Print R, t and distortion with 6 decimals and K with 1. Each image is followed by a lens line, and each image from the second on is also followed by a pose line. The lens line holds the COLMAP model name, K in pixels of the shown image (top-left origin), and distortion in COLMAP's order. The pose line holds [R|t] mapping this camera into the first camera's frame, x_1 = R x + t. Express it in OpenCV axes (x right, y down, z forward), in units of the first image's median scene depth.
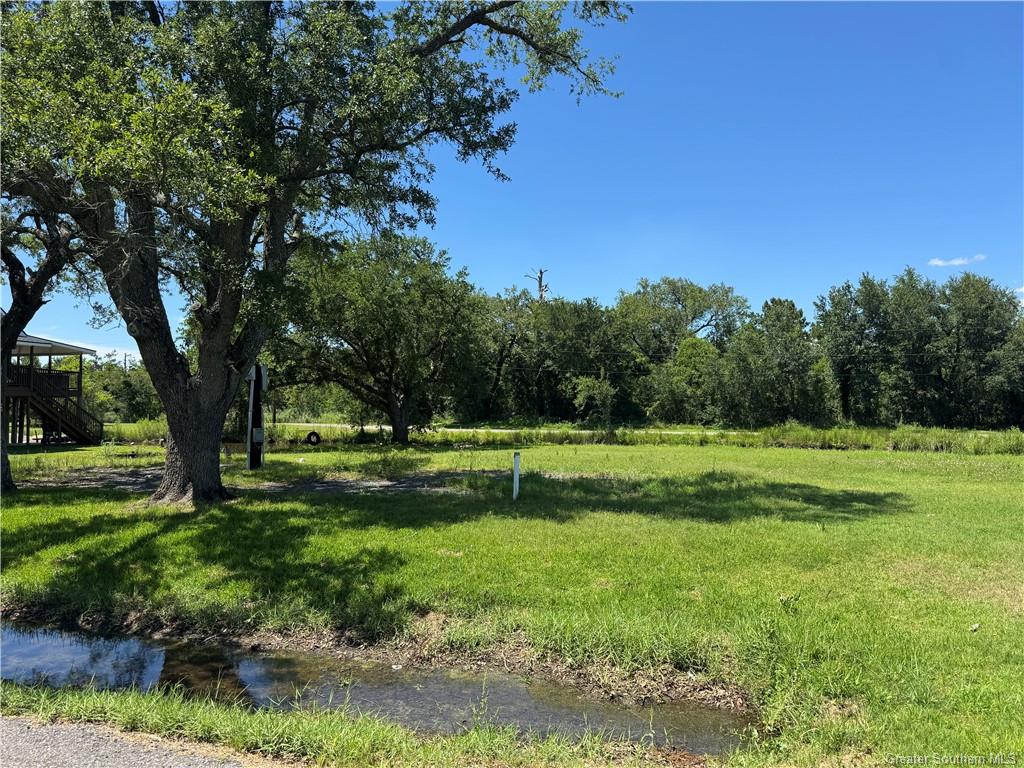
lens RADIAL K [[721.0, 0, 513.7], [0, 721.0, 382.3], [0, 0, 1]] dist [0.053285, -0.059083]
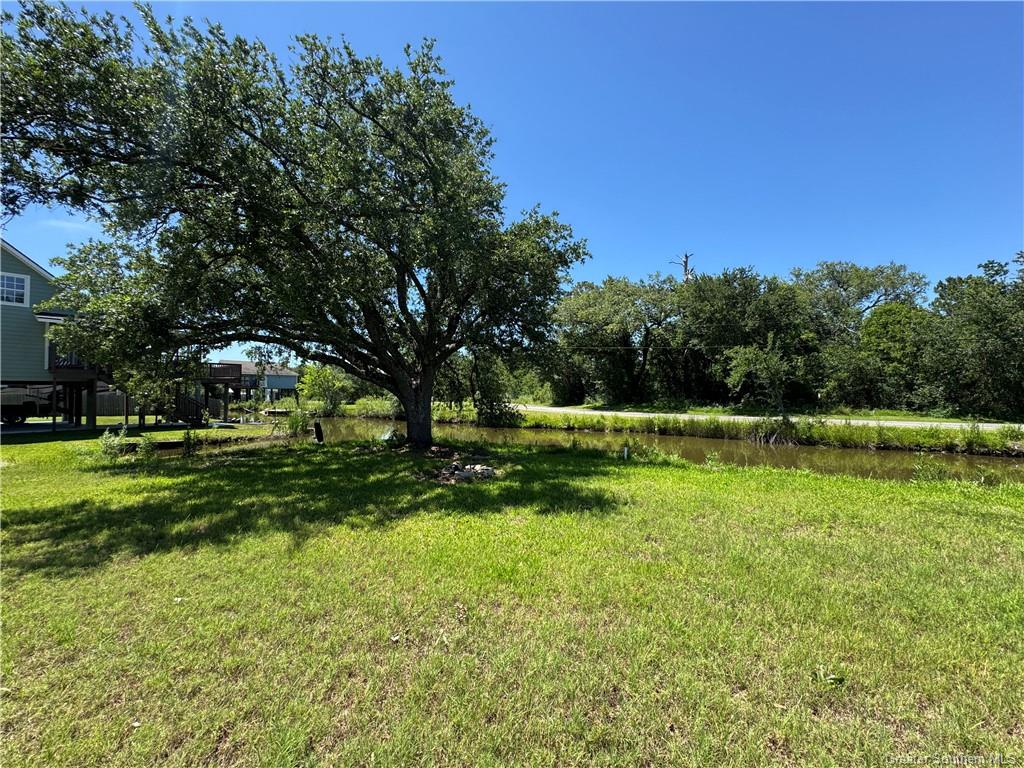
lens RADIAL K [[419.9, 0, 508.6], [0, 419.9, 381.3], [0, 0, 1]] dist [0.001187, -0.000430]
pose [[0.924737, -0.015035, -0.380310, 0.031914], [0.018647, 0.999809, 0.005816, 0.015901], [0.380150, -0.012470, 0.924841, 0.399044]]
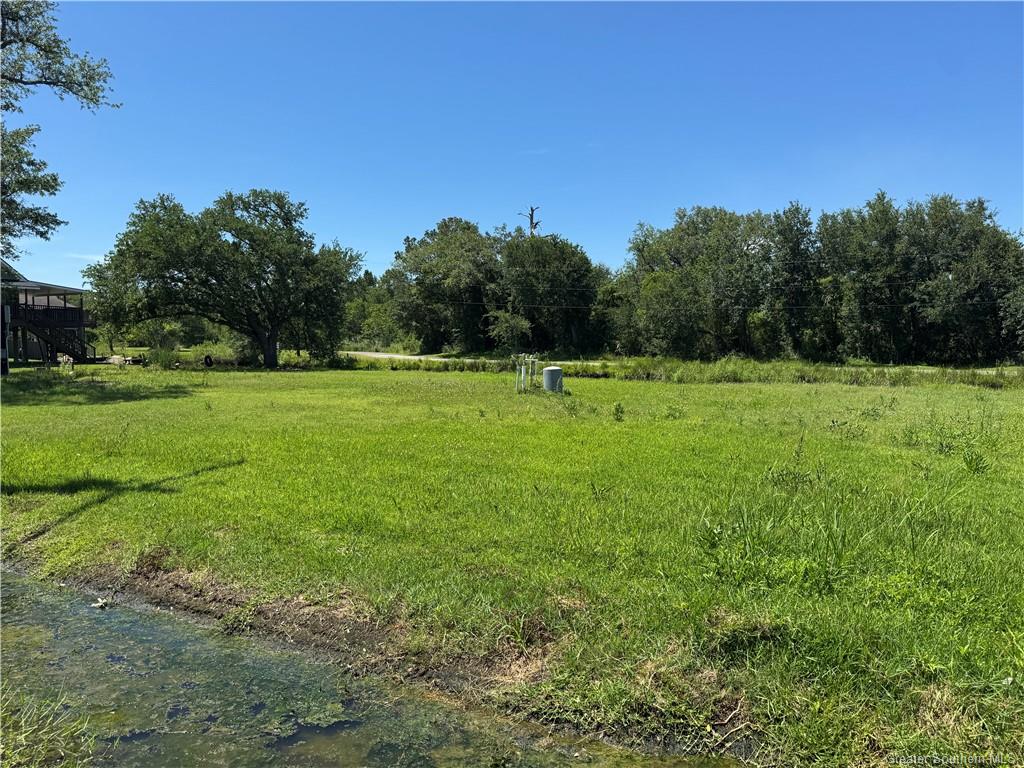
lens RADIAL K [[721.0, 0, 513.5], [0, 721.0, 389.5], [0, 0, 1]] dist [0.053285, -0.059083]
pose [[0.966786, 0.025244, -0.254339, 0.316390], [0.001006, 0.994727, 0.102553, -0.001329], [0.255587, -0.099403, 0.961662, -0.040469]]
